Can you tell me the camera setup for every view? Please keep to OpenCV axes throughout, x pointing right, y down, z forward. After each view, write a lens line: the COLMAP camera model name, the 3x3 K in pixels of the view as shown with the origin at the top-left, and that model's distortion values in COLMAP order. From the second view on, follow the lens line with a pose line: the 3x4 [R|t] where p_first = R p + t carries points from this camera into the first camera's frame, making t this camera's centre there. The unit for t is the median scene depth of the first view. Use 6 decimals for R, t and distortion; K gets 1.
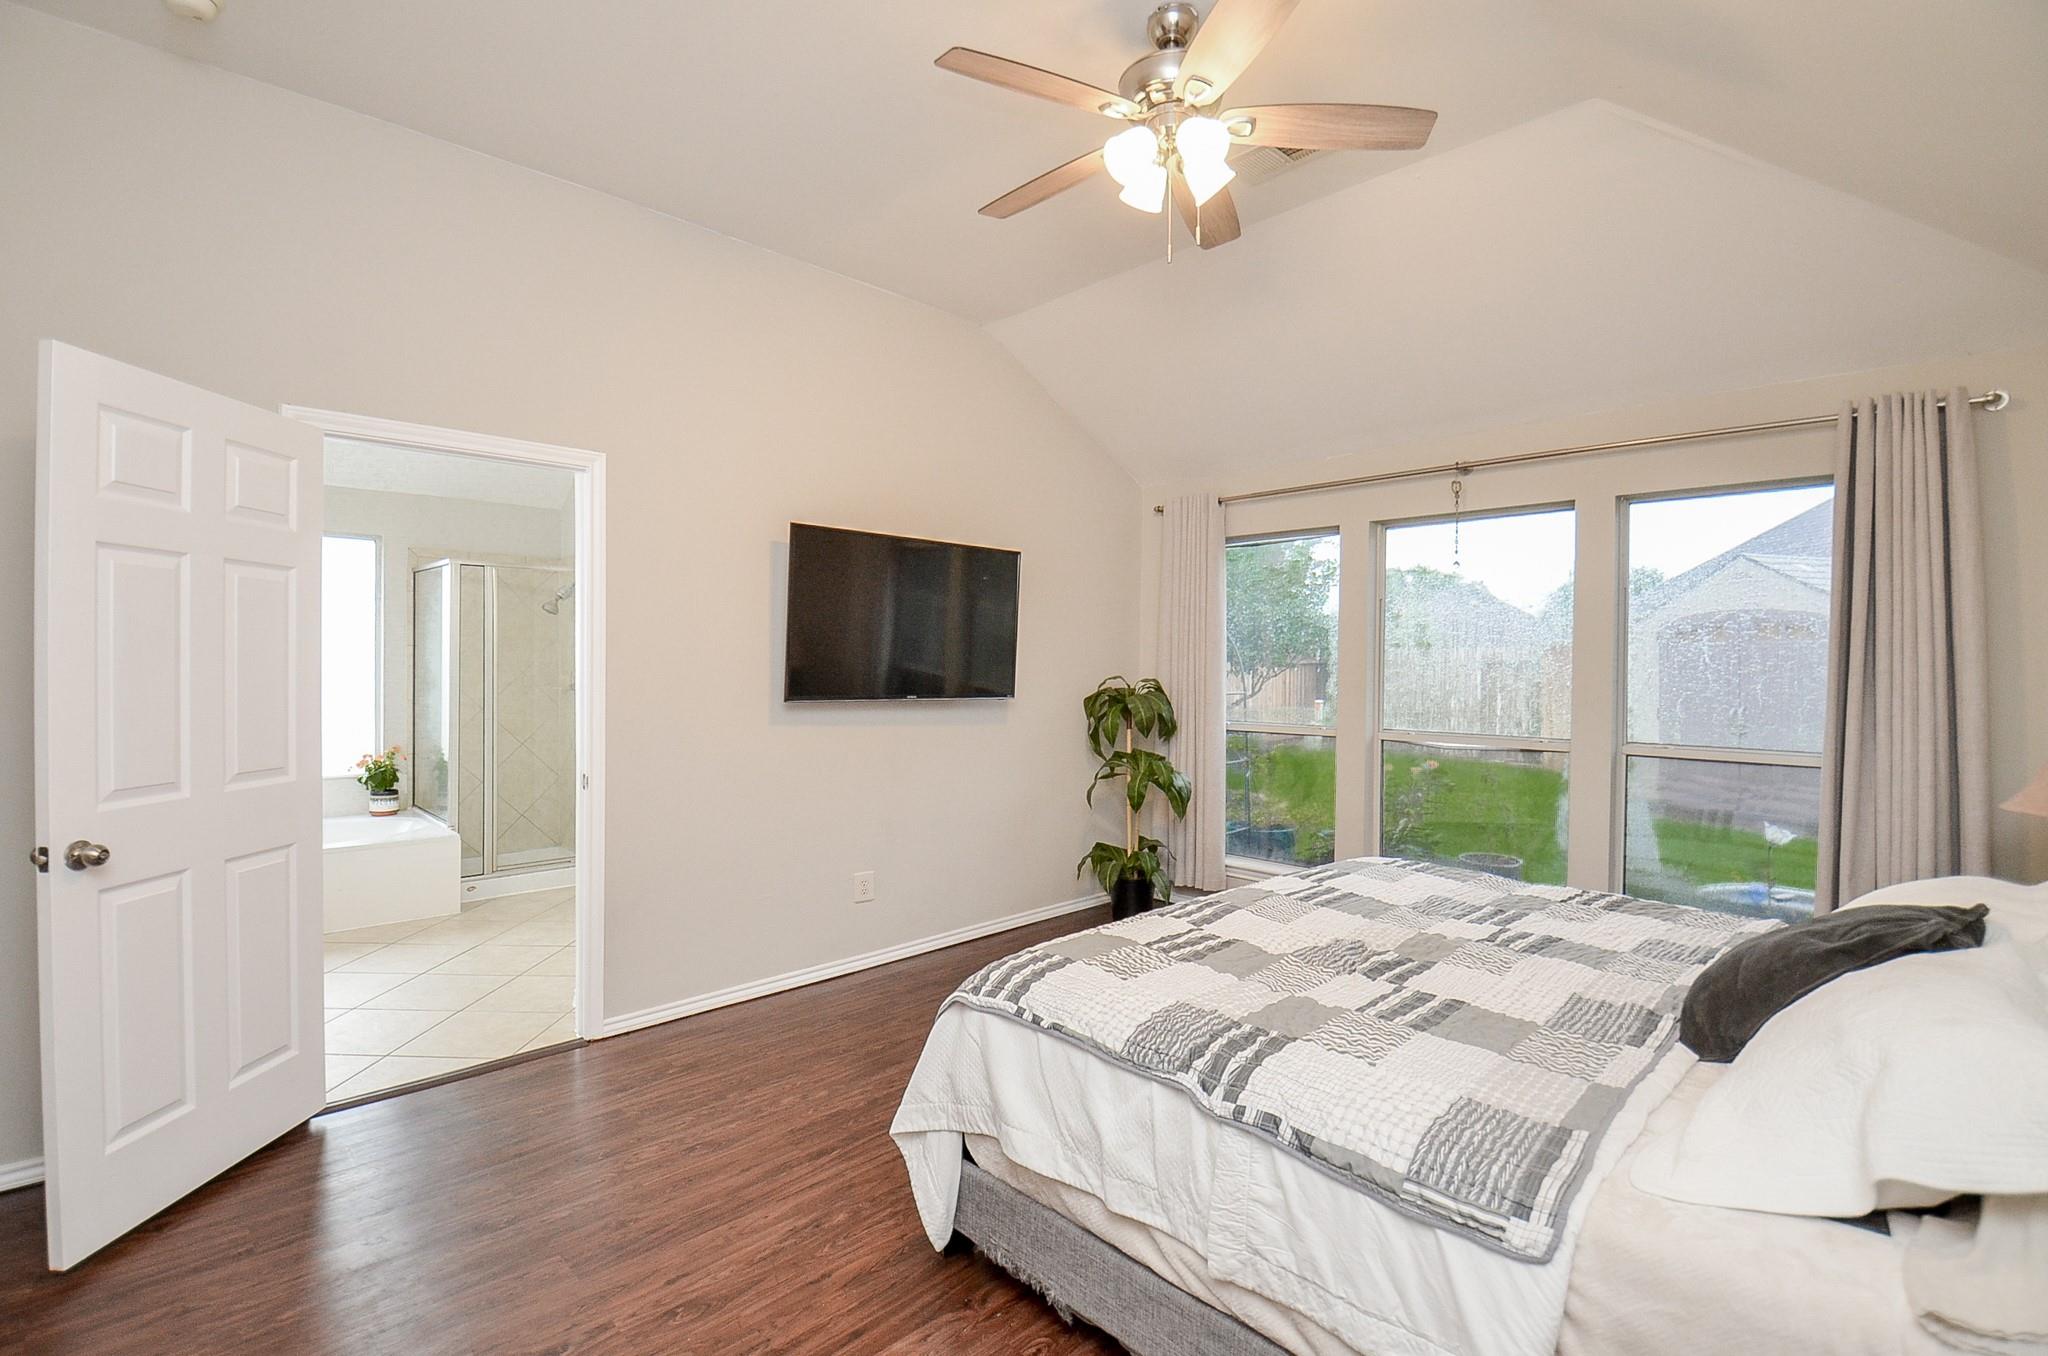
lens RADIAL K [[896.4, 0, 1024.0], [0, 896.4, 678.0], [0, 0, 1]] dist [-0.023325, -0.000227]
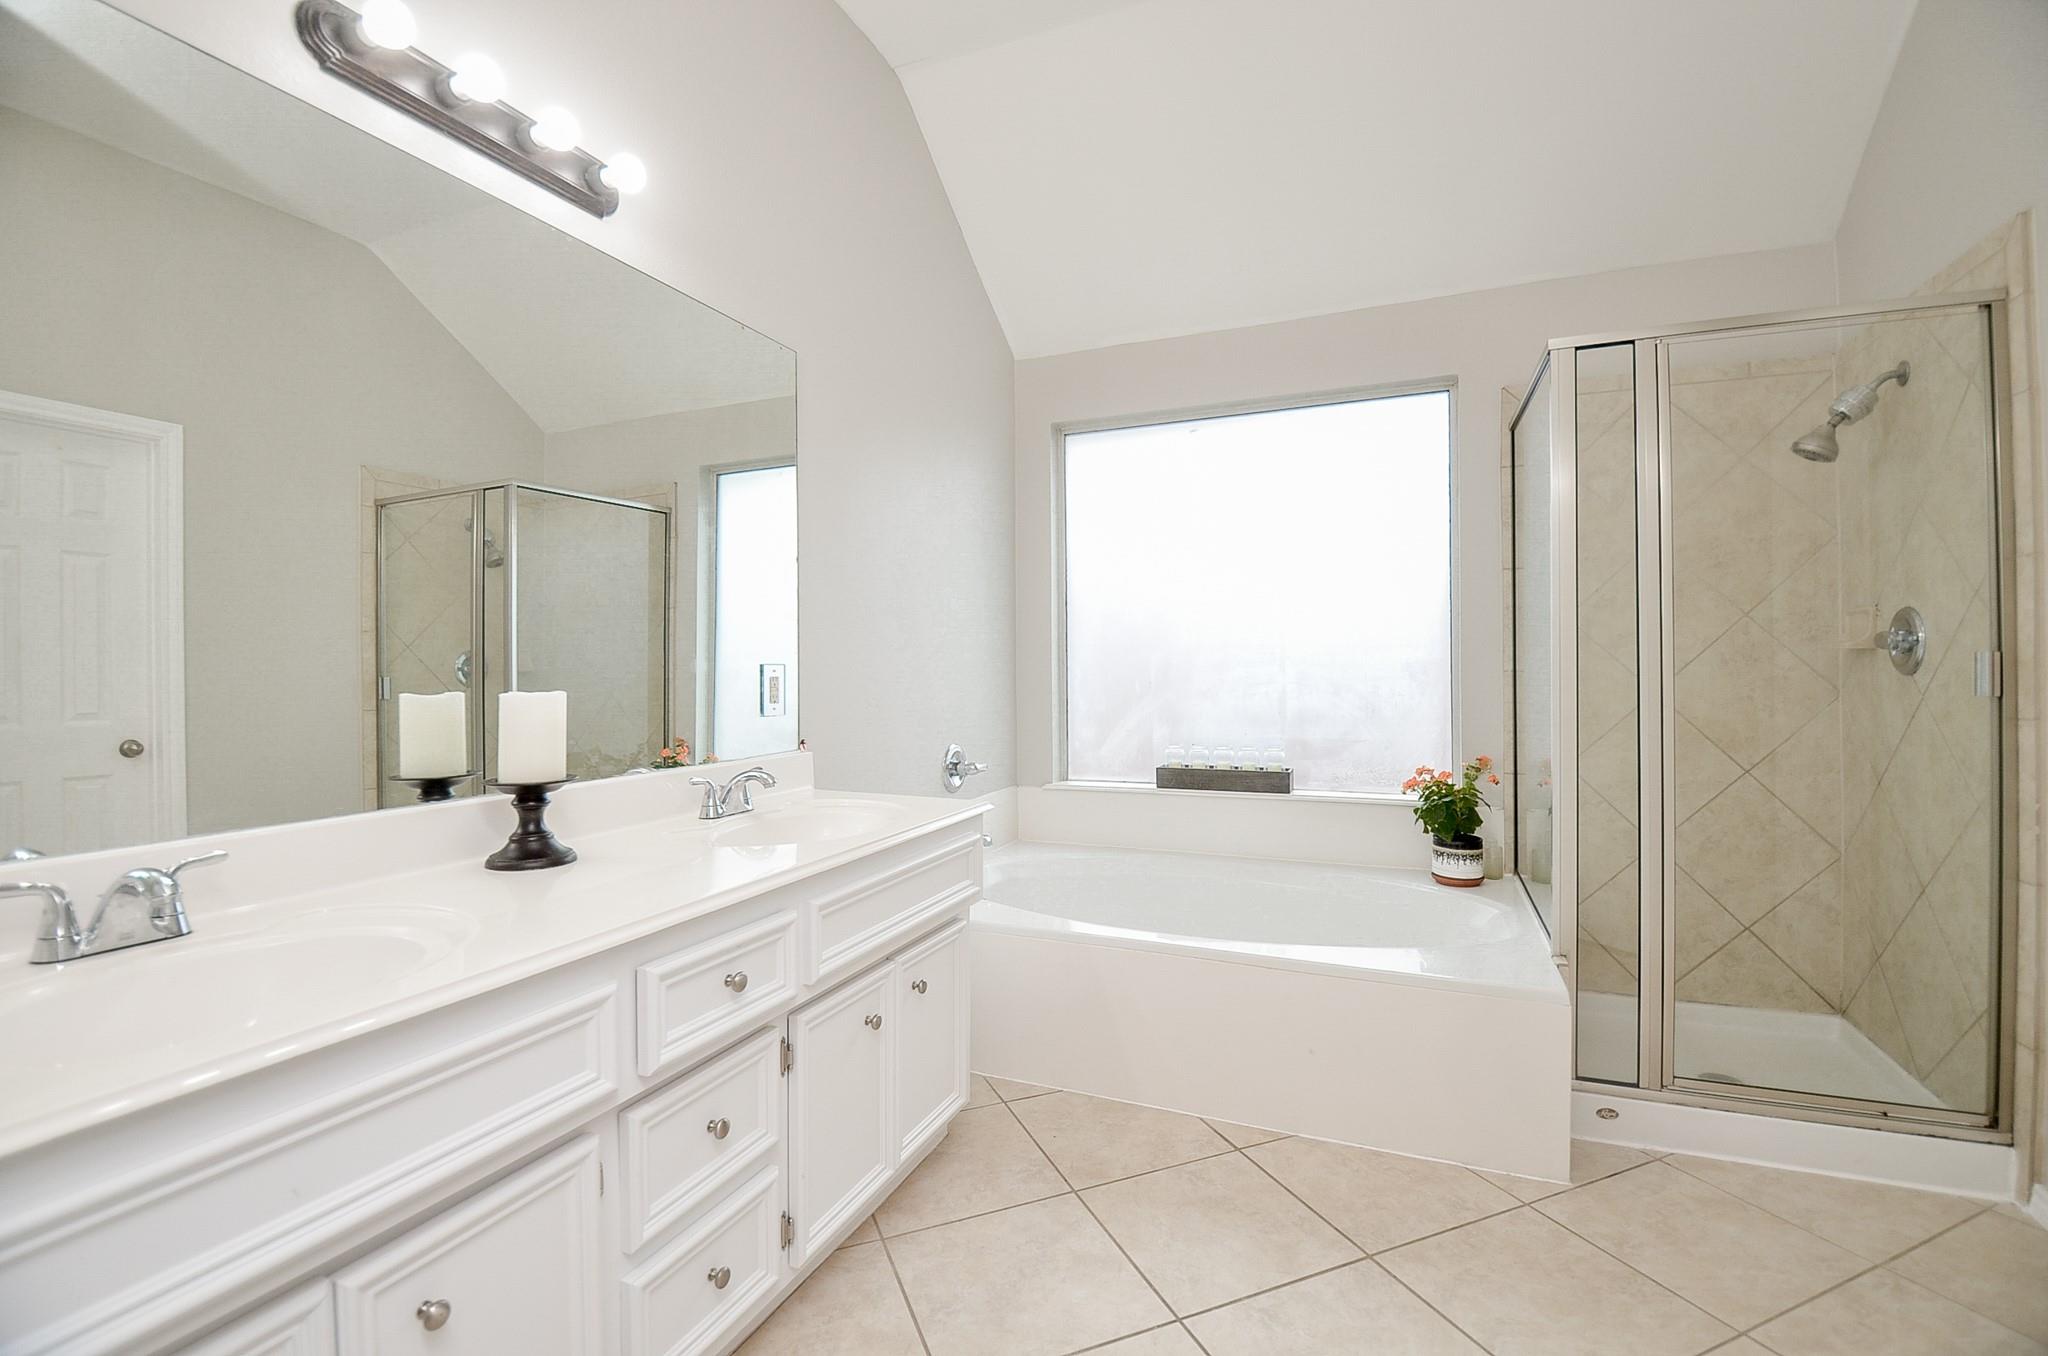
lens RADIAL K [[896.4, 0, 1024.0], [0, 896.4, 678.0], [0, 0, 1]] dist [-0.023325, -0.000227]
pose [[0.363942, -0.020537, -0.931195, -0.316623], [-0.004554, 0.999706, -0.023828, 0.044762], [0.931411, 0.012913, 0.363741, 0.560904]]
